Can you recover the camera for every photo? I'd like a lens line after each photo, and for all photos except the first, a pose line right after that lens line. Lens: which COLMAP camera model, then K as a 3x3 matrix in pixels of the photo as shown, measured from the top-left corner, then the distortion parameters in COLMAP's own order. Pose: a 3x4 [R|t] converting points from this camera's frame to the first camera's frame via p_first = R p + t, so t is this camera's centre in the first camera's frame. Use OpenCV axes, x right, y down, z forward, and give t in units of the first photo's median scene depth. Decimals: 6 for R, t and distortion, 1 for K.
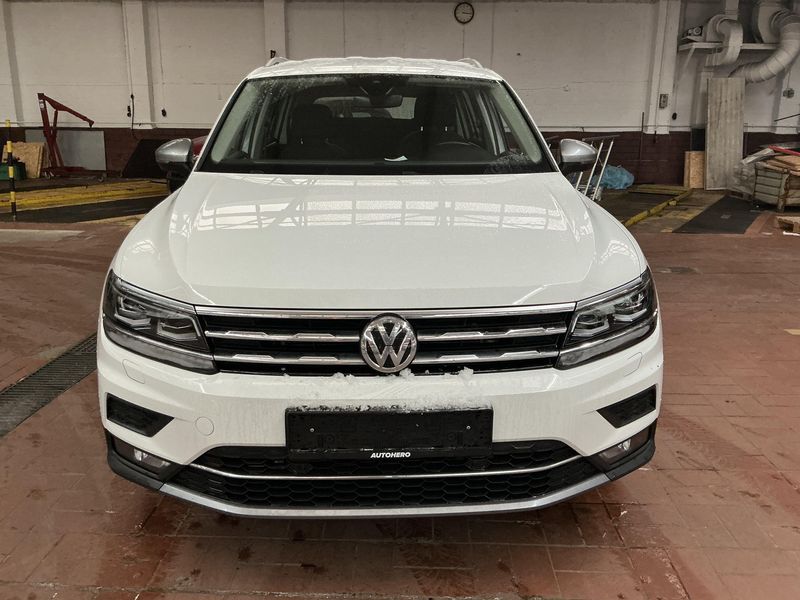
lens RADIAL K [[669.7, 0, 400.0], [0, 669.7, 300.0], [0, 0, 1]] dist [0.056847, -0.102113]
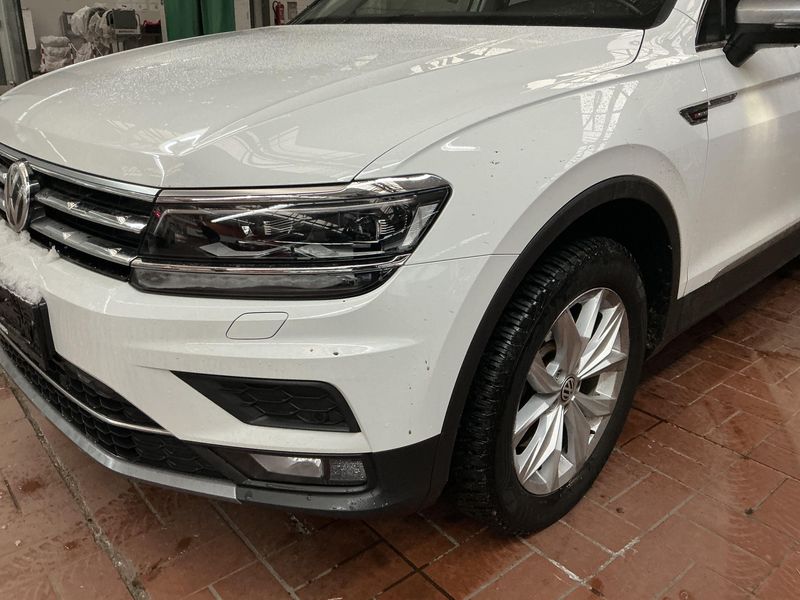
lens RADIAL K [[670.3, 0, 400.0], [0, 670.3, 300.0], [0, 0, 1]] dist [0.081719, -0.145614]
pose [[0.658342, 0.279065, -0.699076, 0.784931], [-0.207622, 0.960030, 0.187712, -0.054868], [0.723518, 0.021565, 0.689968, 0.670479]]
